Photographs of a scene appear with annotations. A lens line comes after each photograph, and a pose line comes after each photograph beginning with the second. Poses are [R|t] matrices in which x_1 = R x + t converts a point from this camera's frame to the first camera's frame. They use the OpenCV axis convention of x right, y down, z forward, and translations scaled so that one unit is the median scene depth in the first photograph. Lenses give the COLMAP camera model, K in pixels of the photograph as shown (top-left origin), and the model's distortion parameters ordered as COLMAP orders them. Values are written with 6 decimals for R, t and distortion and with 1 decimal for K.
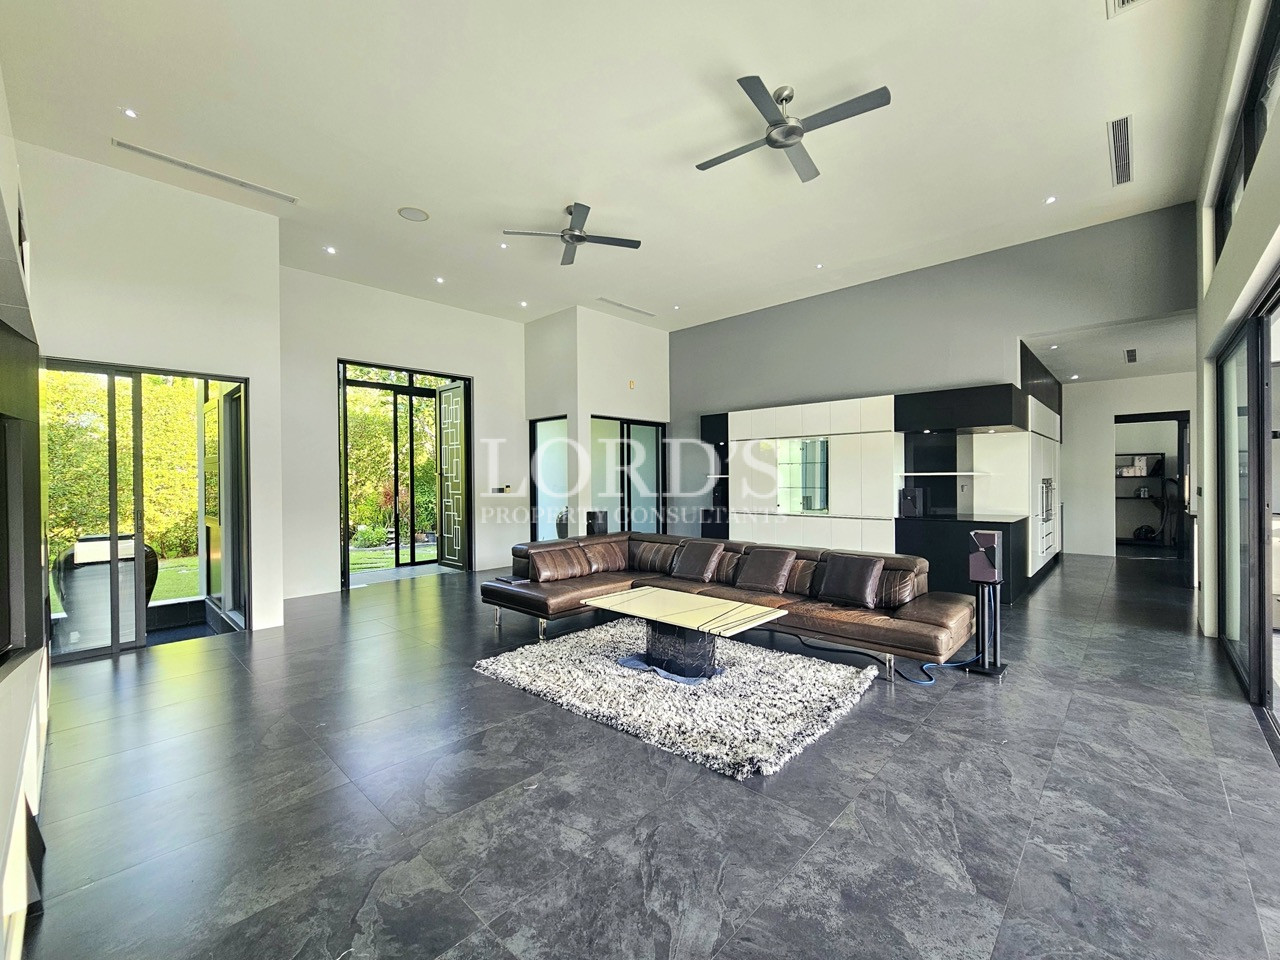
lens RADIAL K [[535.0, 0, 643.8], [0, 535.0, 476.6], [0, 0, 1]] dist [0.000890, -0.000631]
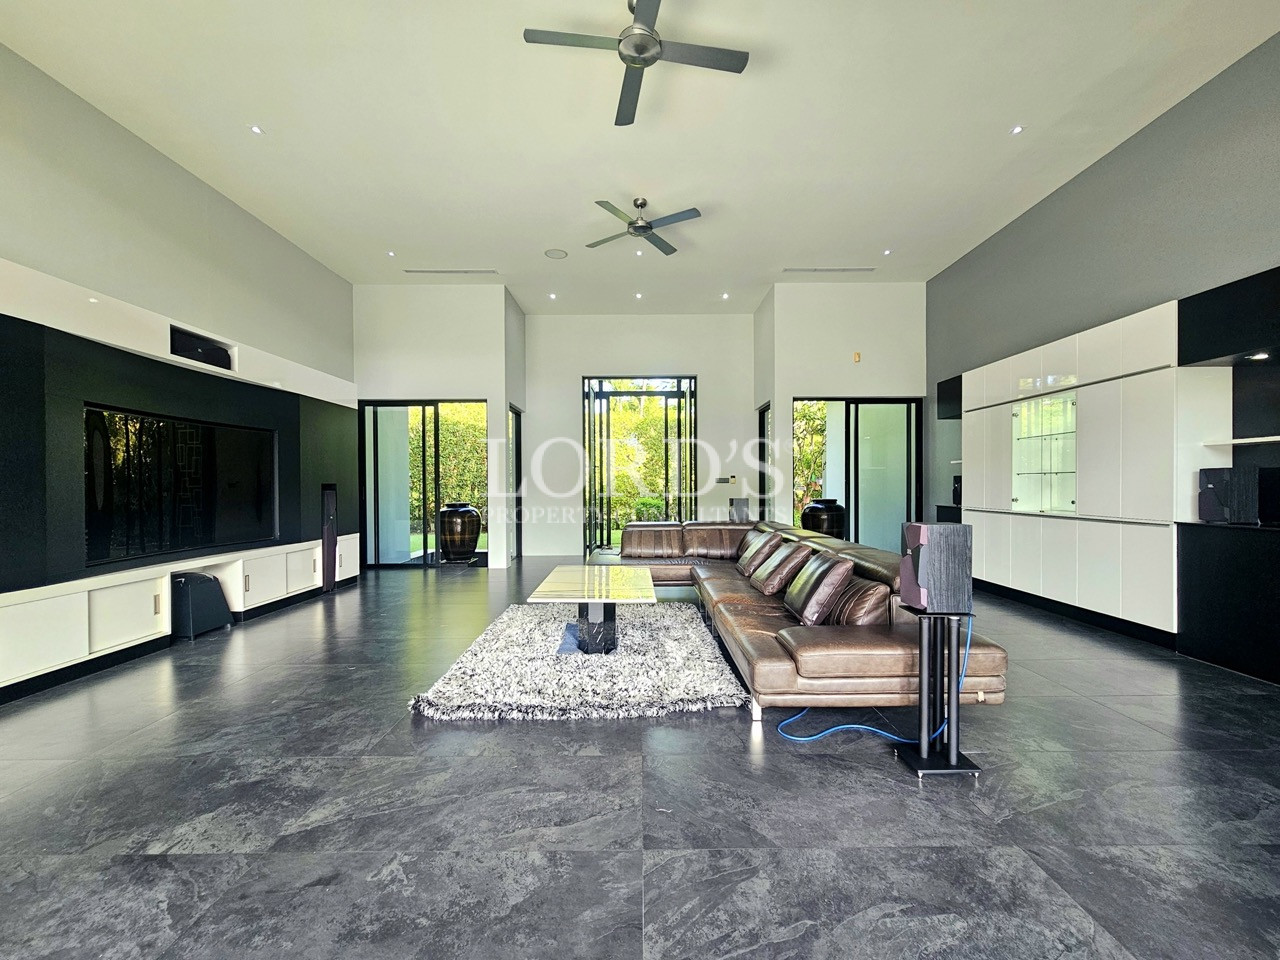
lens RADIAL K [[535.0, 0, 644.2], [0, 535.0, 483.3], [0, 0, 1]] dist [0.000890, -0.000631]
pose [[0.687196, 0.005203, -0.726453, 0.710724], [-0.000142, 0.999975, 0.007028, 0.045913], [0.726472, -0.004726, 0.687180, 0.318574]]
